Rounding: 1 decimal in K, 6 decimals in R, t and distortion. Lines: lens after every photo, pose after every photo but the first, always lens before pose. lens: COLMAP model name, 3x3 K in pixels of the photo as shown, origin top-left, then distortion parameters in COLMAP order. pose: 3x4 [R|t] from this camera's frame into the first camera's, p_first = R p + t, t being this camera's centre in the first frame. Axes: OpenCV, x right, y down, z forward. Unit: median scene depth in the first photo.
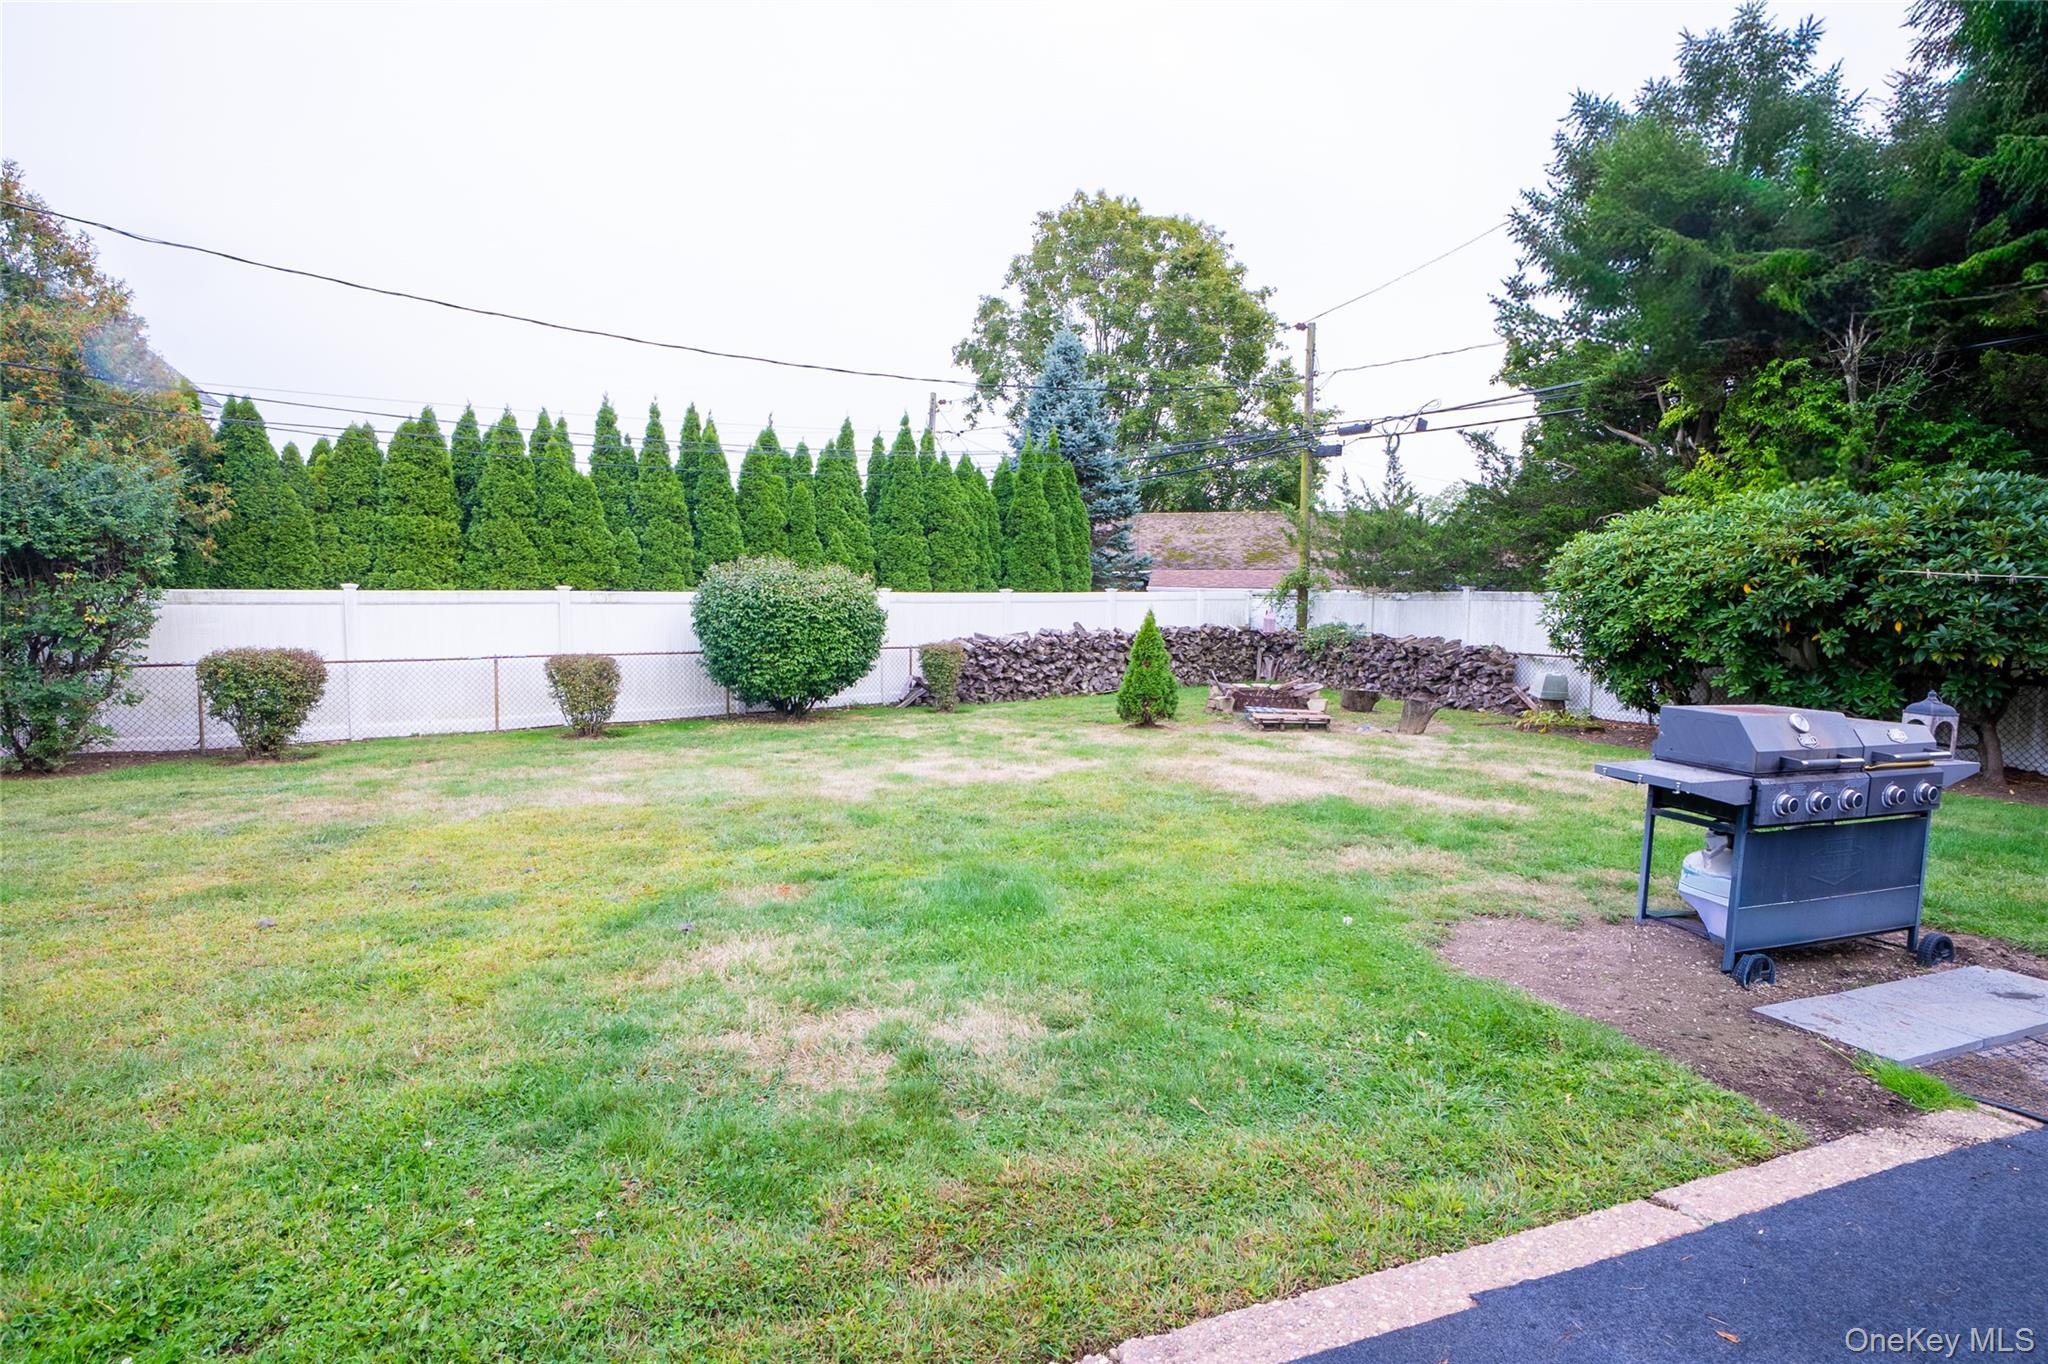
lens RADIAL K [[1057.6, 0, 951.7], [0, 1057.6, 680.0], [0, 0, 1]] dist [-0.020410, -0.001309]
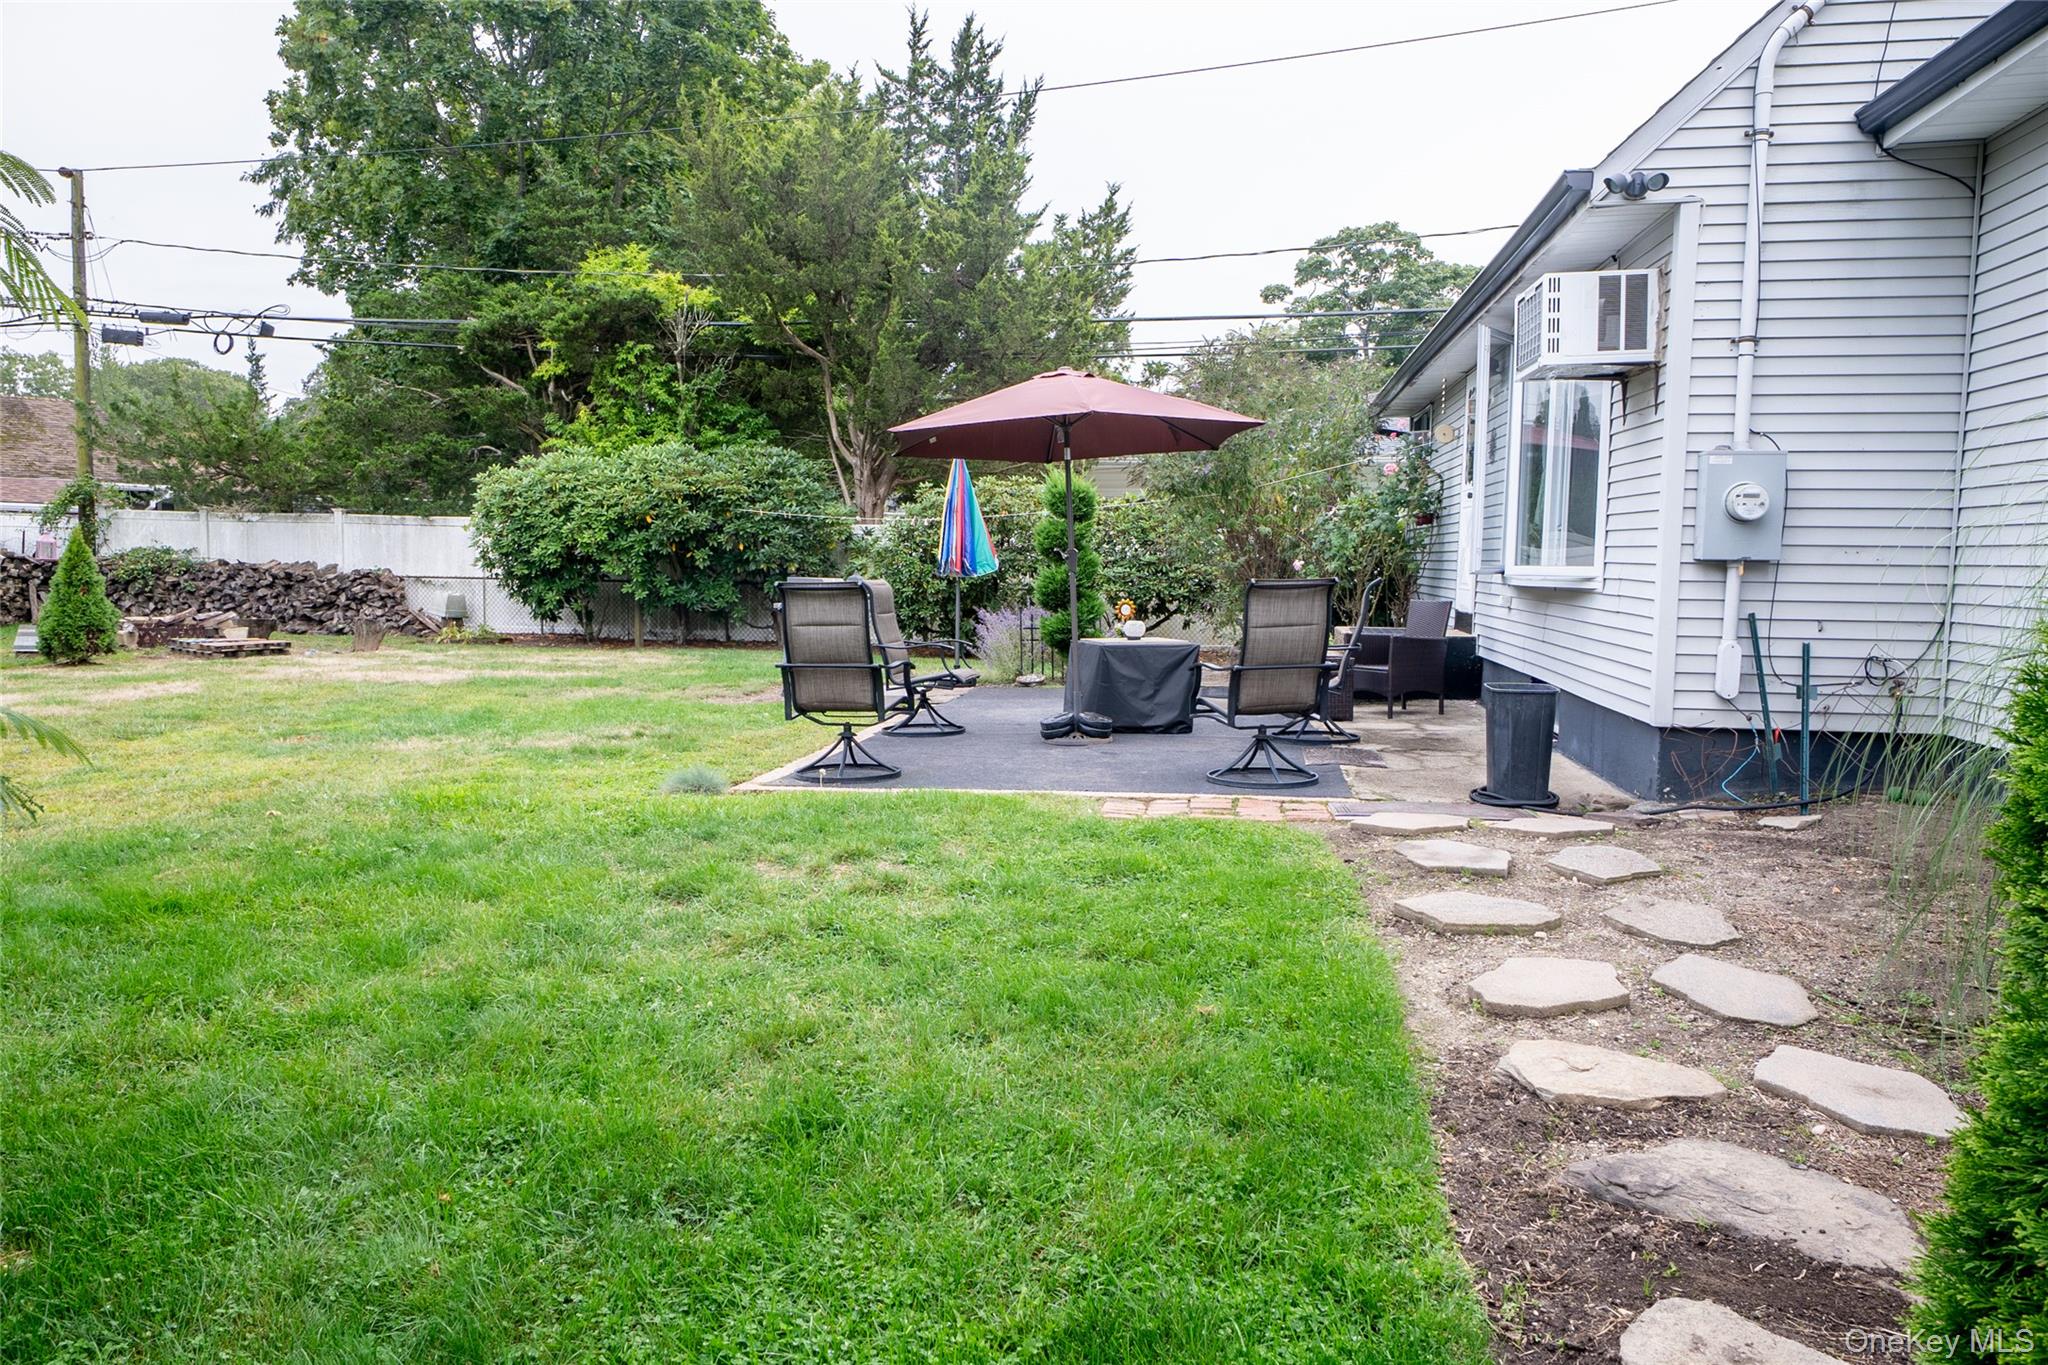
lens RADIAL K [[1509.5, 0, 1023.5], [0, 1509.5, 684.1], [0, 0, 1]] dist [0.012032, -0.000431]
pose [[0.475461, -0.074744, 0.876556, -0.493666], [0.048717, 0.997092, 0.058597, 0.023141], [-0.878387, 0.014843, 0.477720, -0.240845]]
